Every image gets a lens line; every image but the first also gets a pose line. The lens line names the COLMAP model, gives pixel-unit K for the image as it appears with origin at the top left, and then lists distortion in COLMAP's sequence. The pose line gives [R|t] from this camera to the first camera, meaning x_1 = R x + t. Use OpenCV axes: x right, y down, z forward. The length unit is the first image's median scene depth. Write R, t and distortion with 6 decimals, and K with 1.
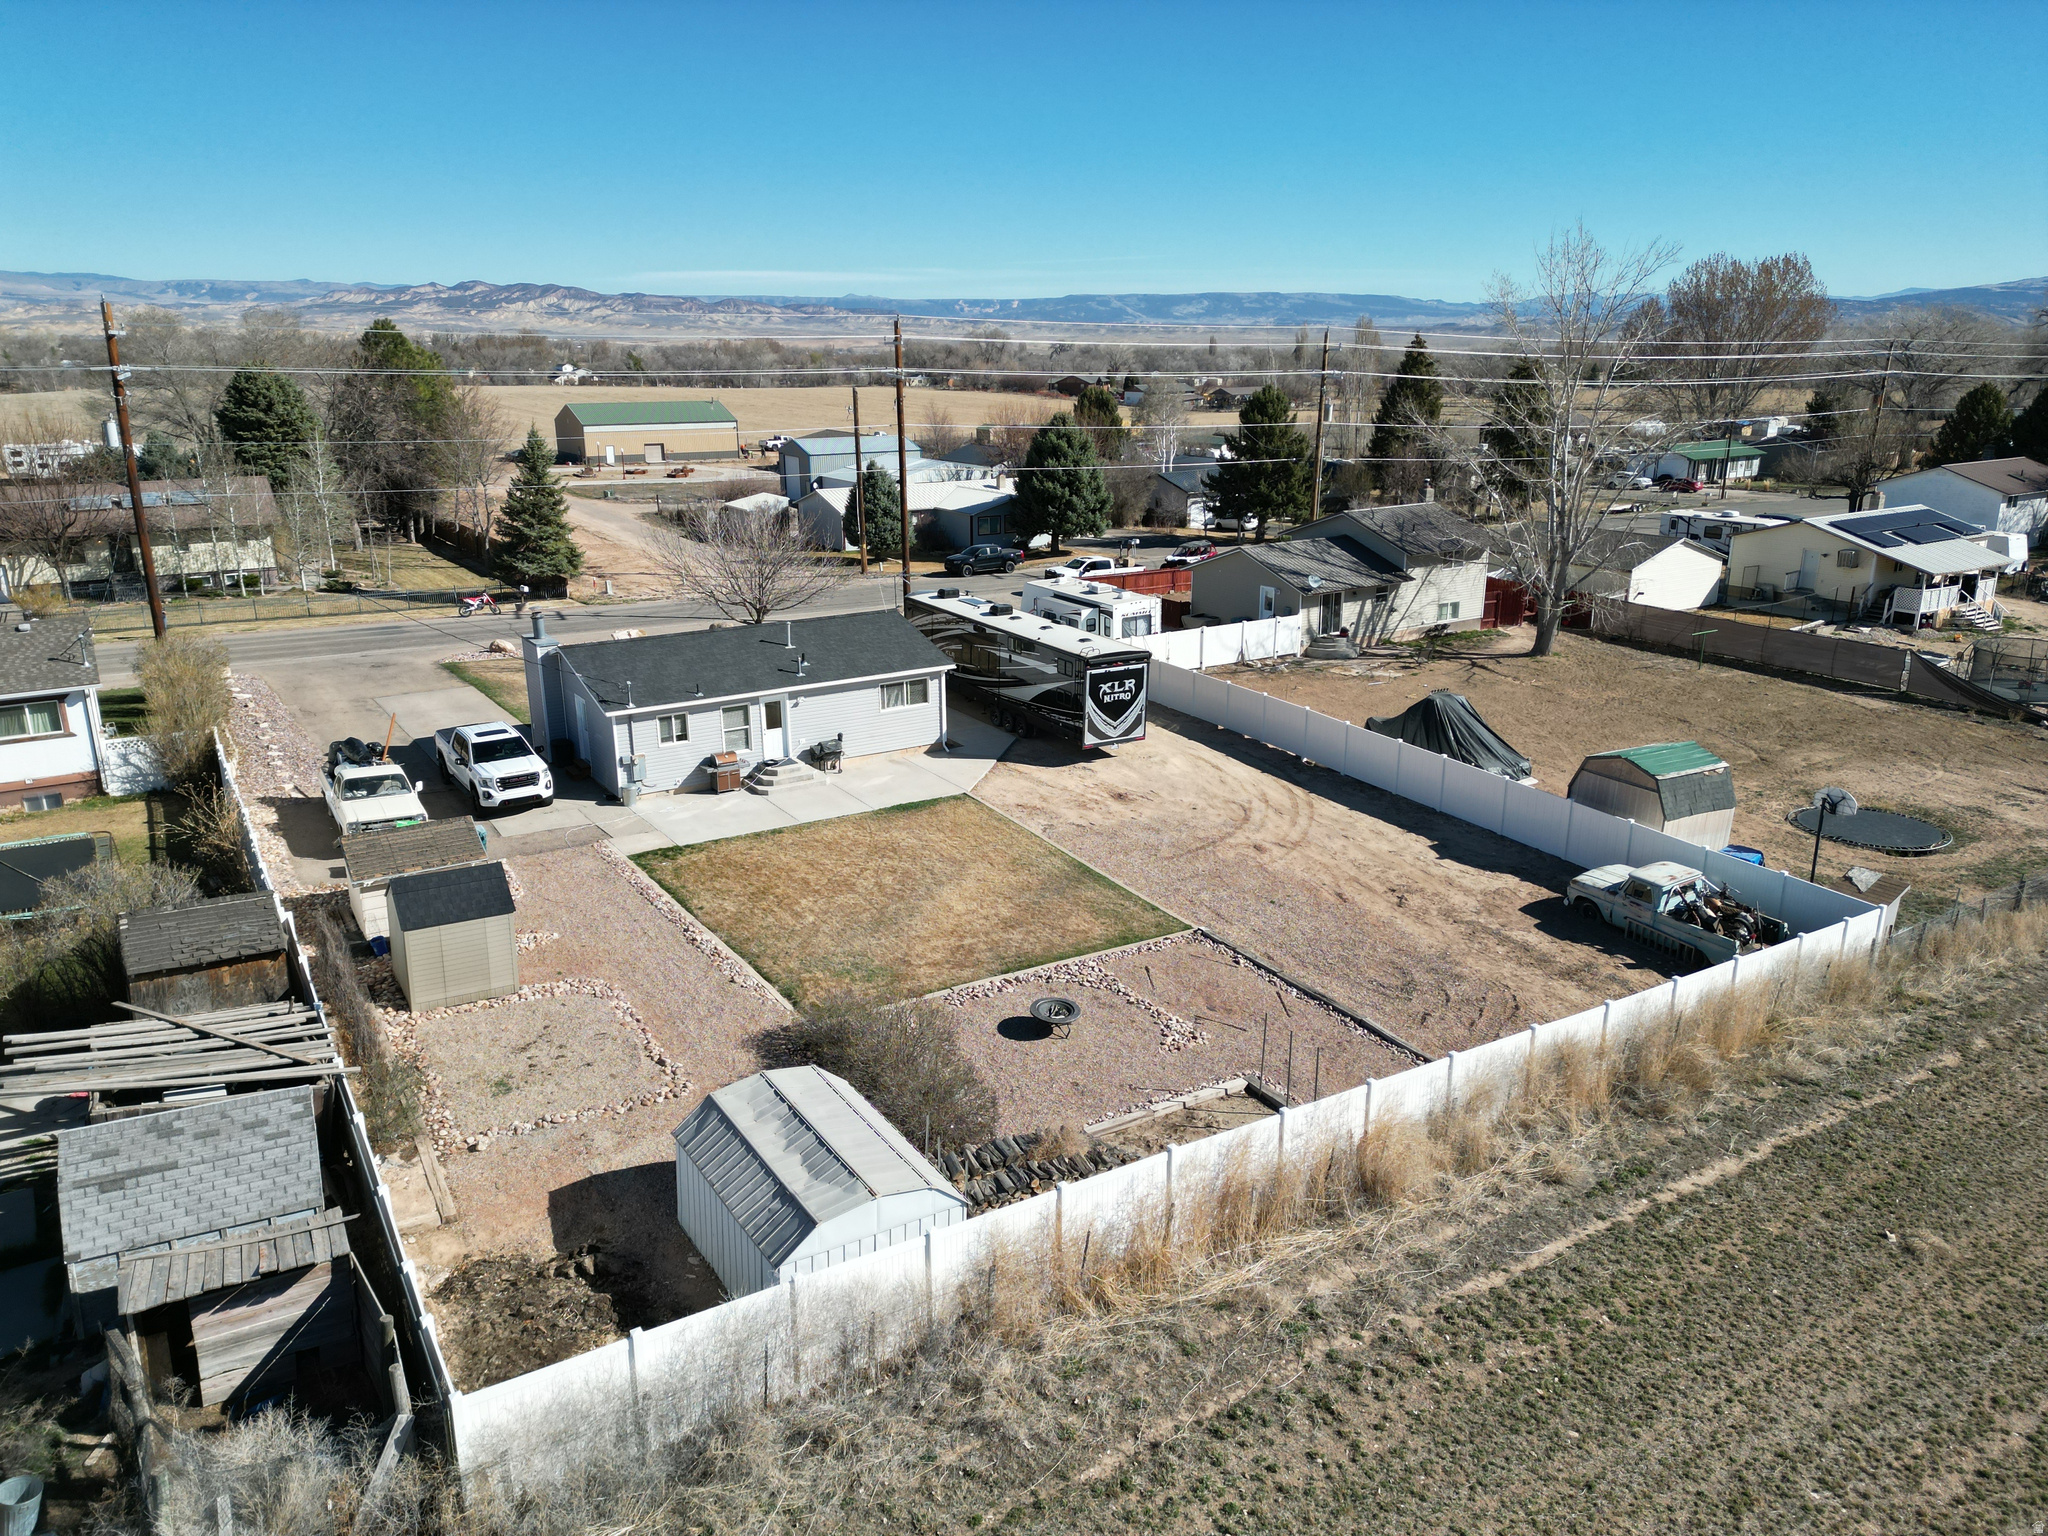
lens RADIAL K [[1424.7, 0, 1025.0], [0, 1424.7, 770.6], [0, 0, 1]] dist [0.092584, -0.093307]
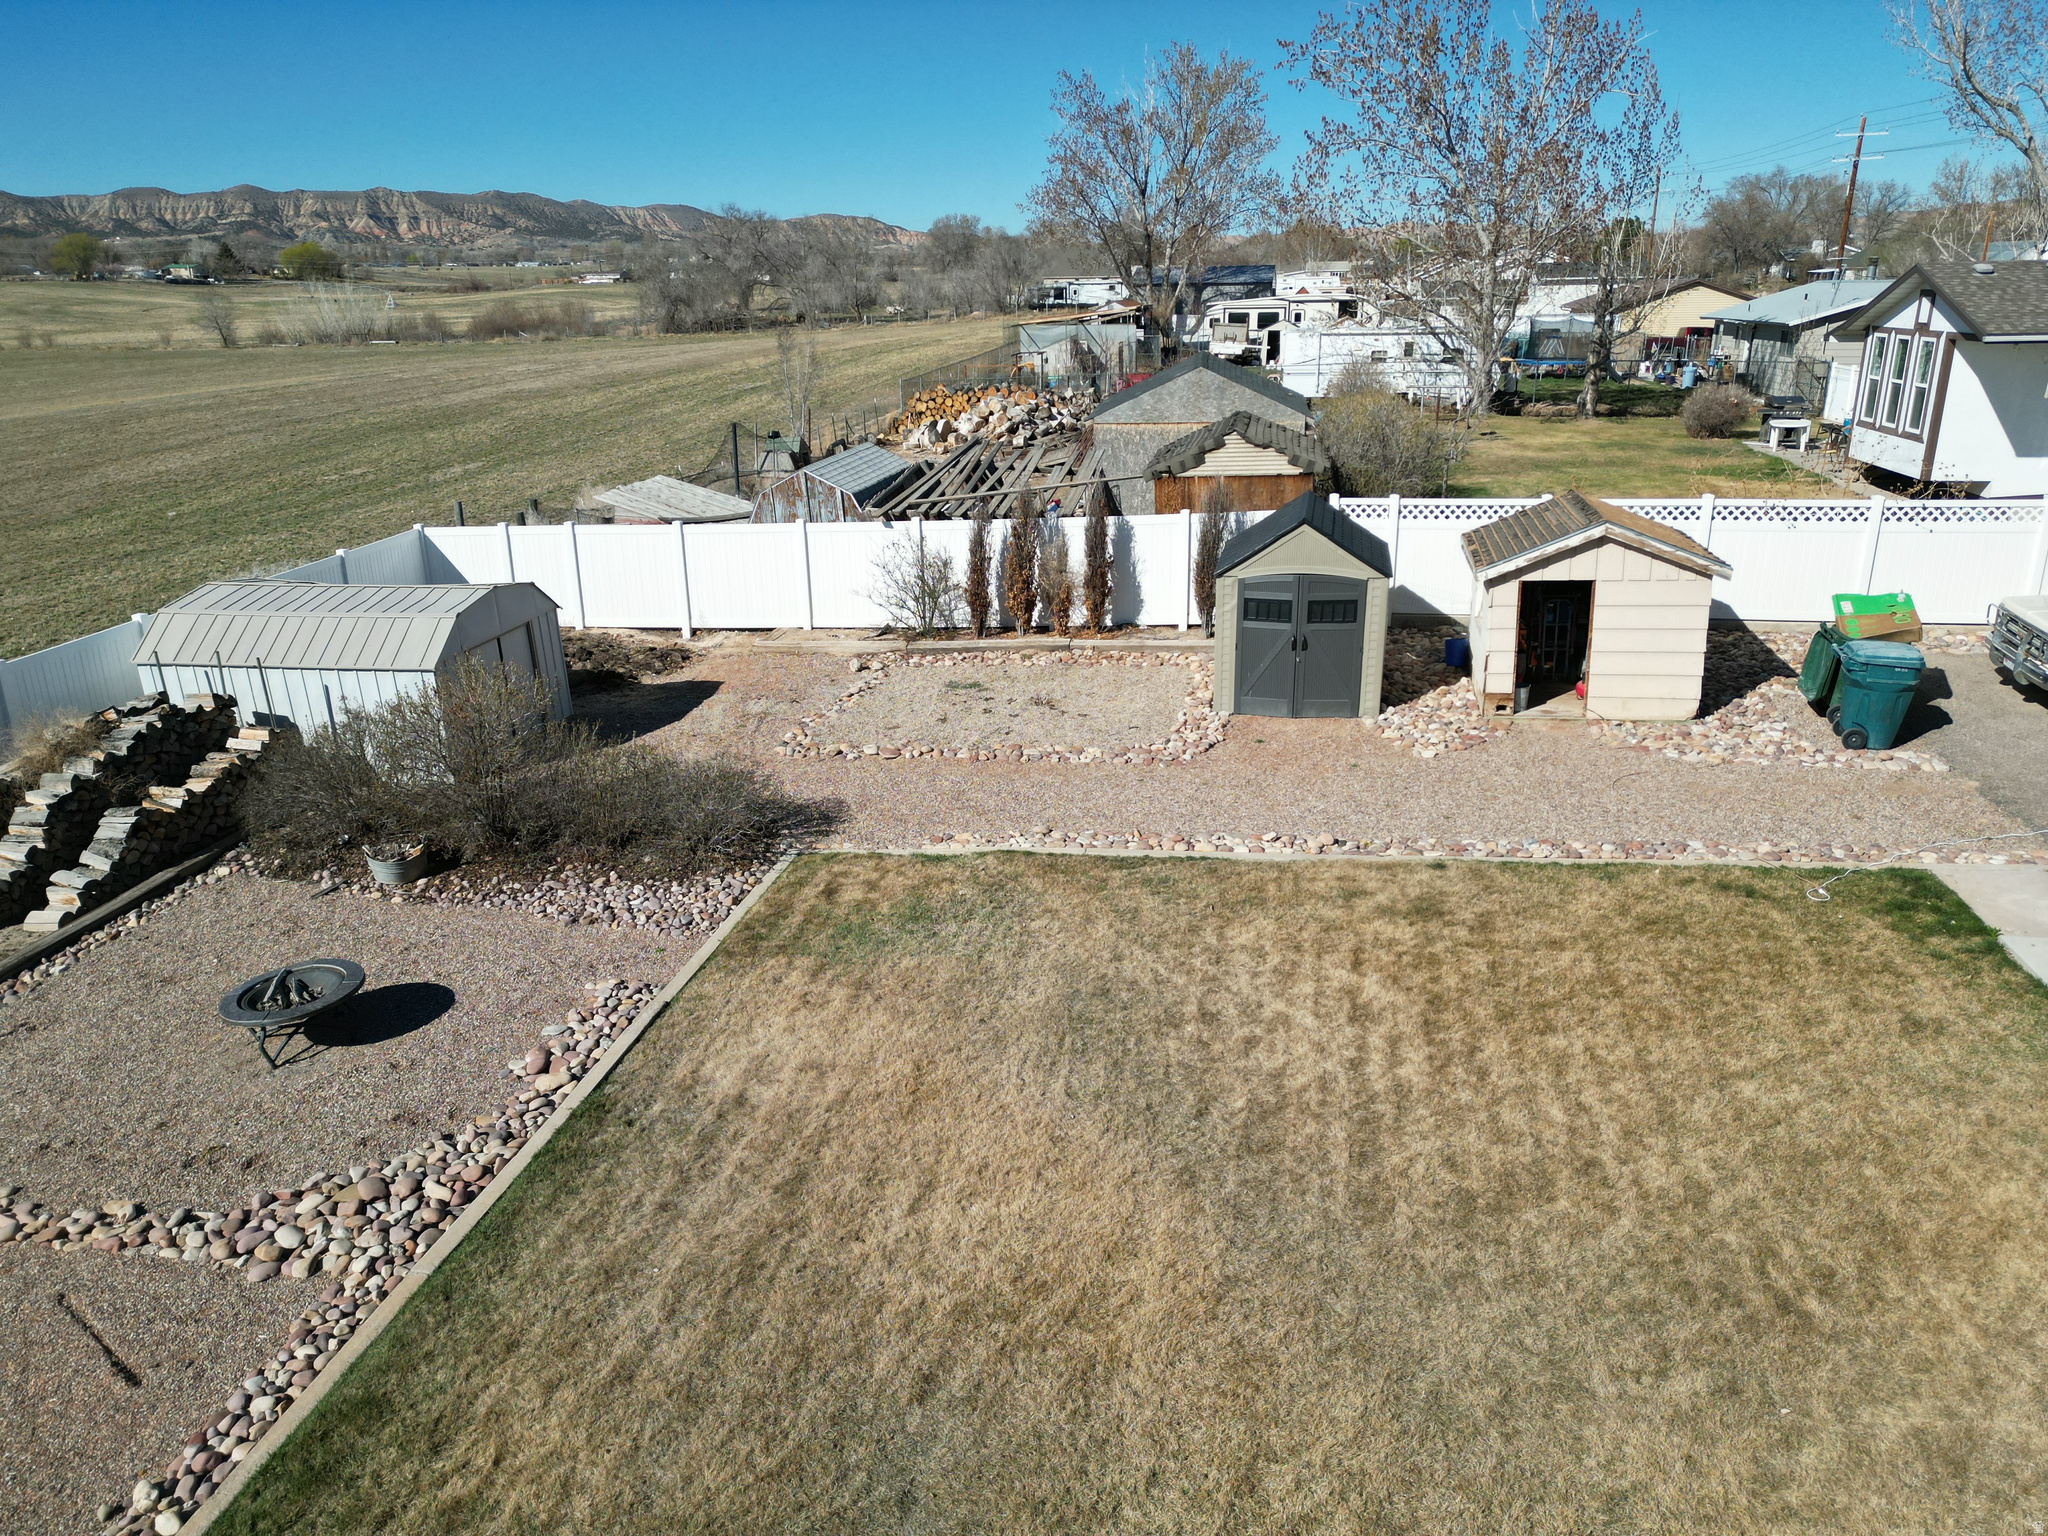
lens RADIAL K [[1424.7, 0, 1025.0], [0, 1424.7, 770.6], [0, 0, 1]] dist [0.092584, -0.093307]
pose [[-0.691032, 0.240149, -0.681765, 0.094664], [-0.195930, 0.845652, 0.496471, -0.081533], [0.695763, 0.476656, -0.537320, 0.898377]]
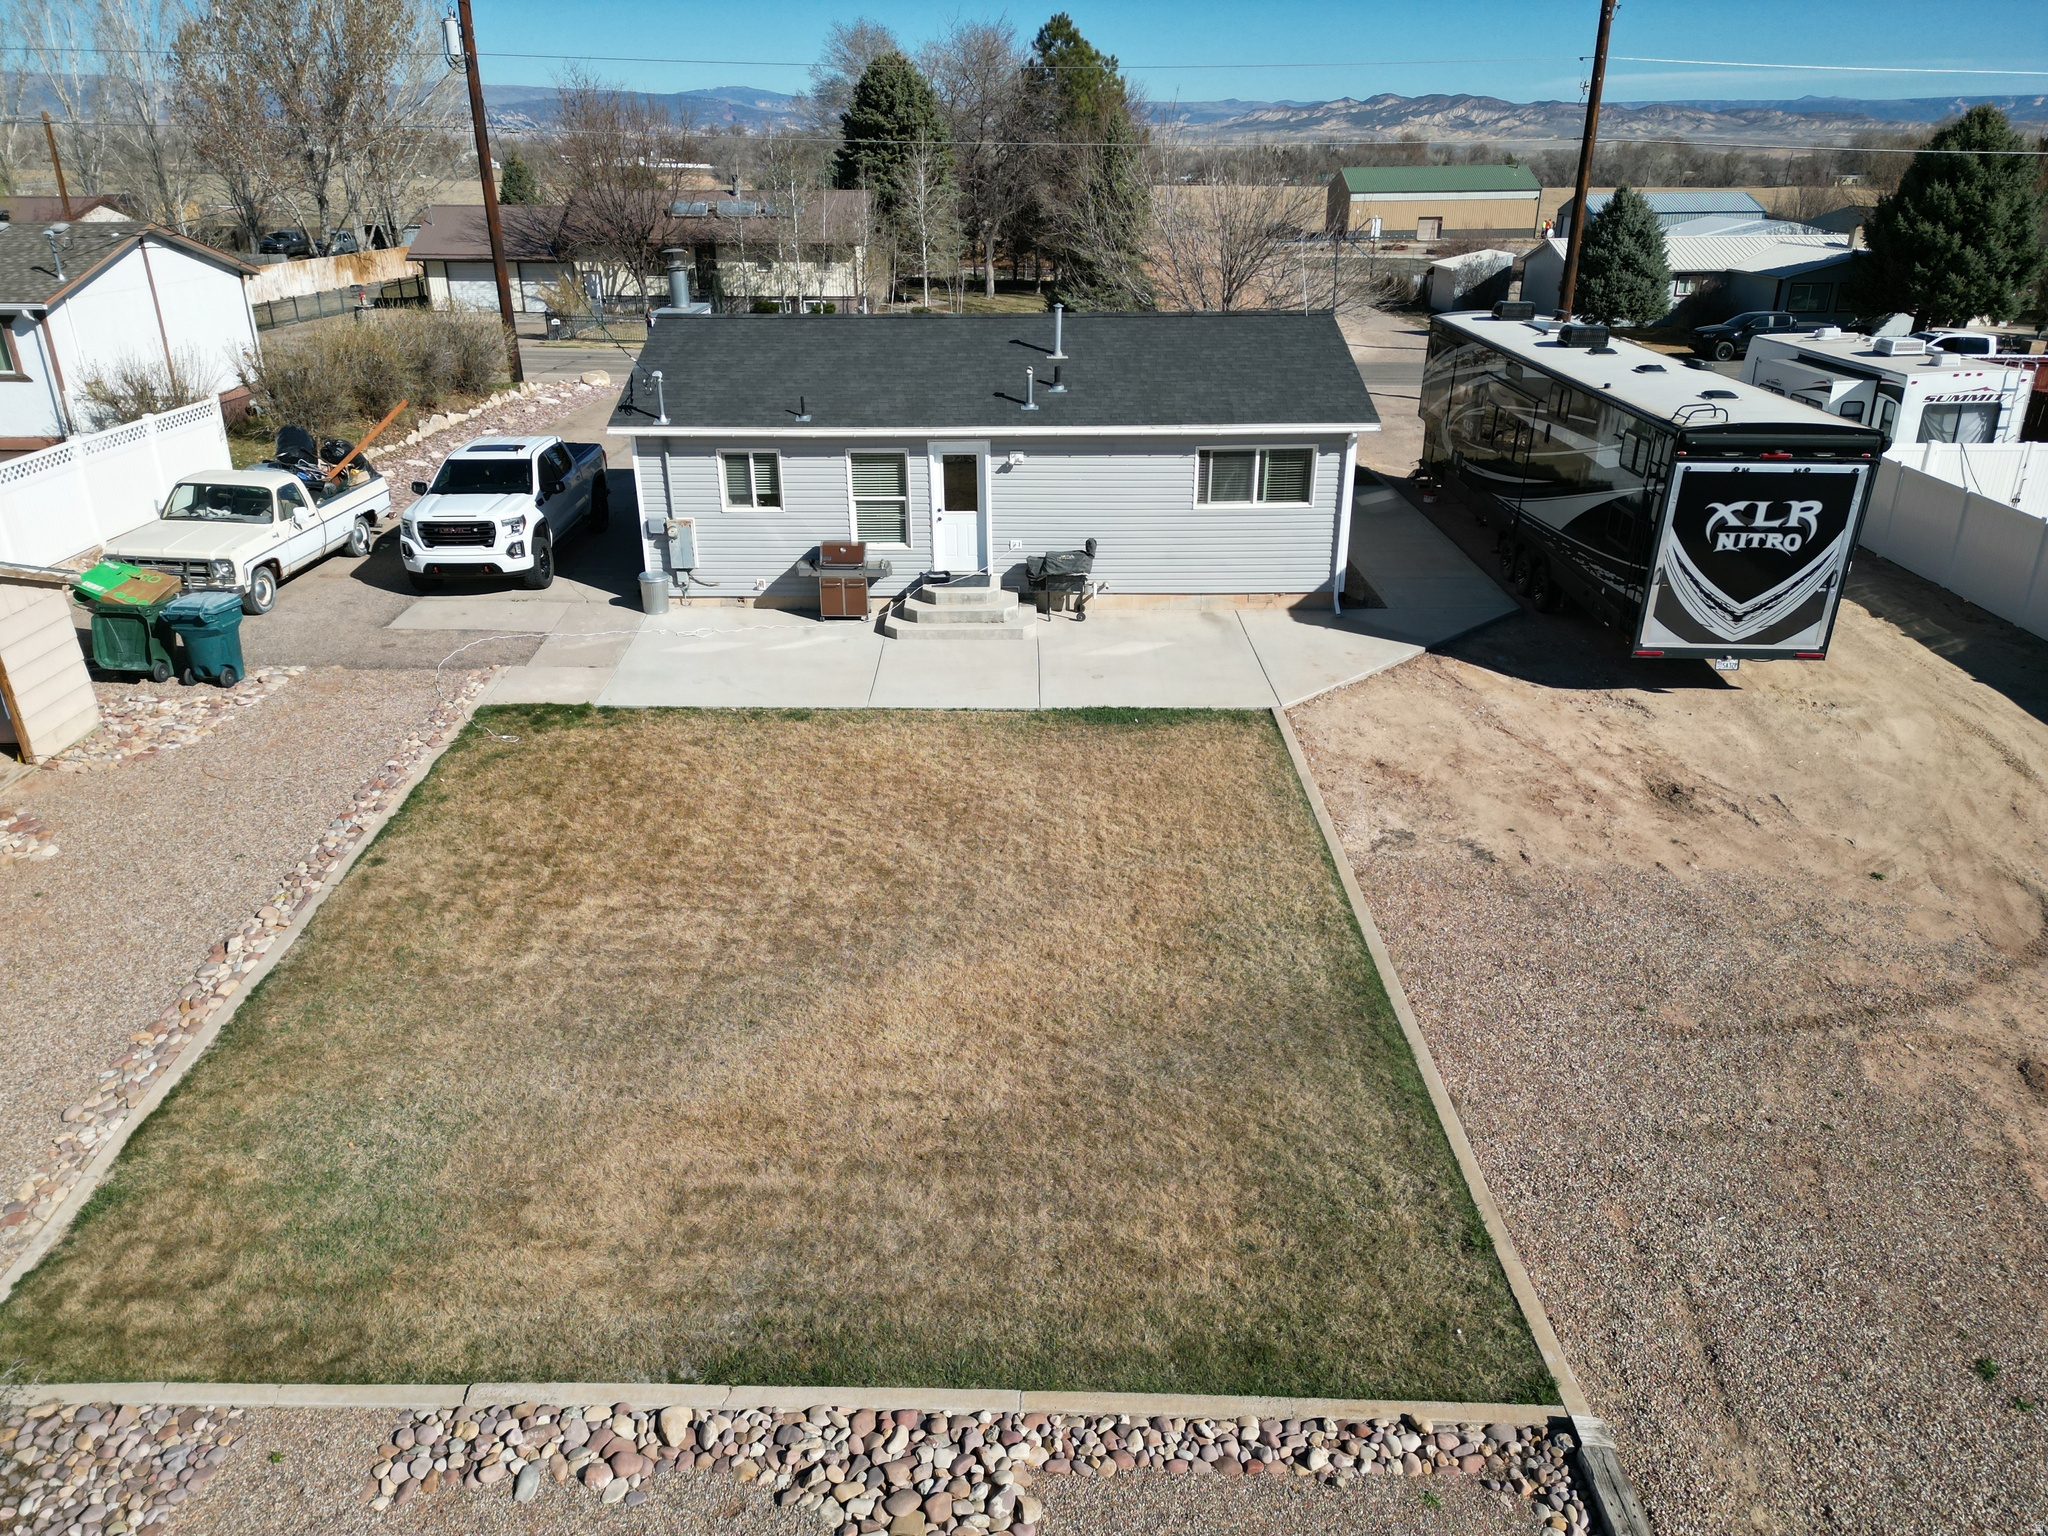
lens RADIAL K [[1426.9, 0, 1023.7], [0, 1426.9, 767.2], [0, 0, 1]] dist [0.088568, -0.088998]
pose [[0.842177, 0.210626, -0.496362, 0.114396], [-0.155393, 0.976301, 0.150627, -0.020845], [0.516325, -0.049723, 0.854948, 0.586931]]
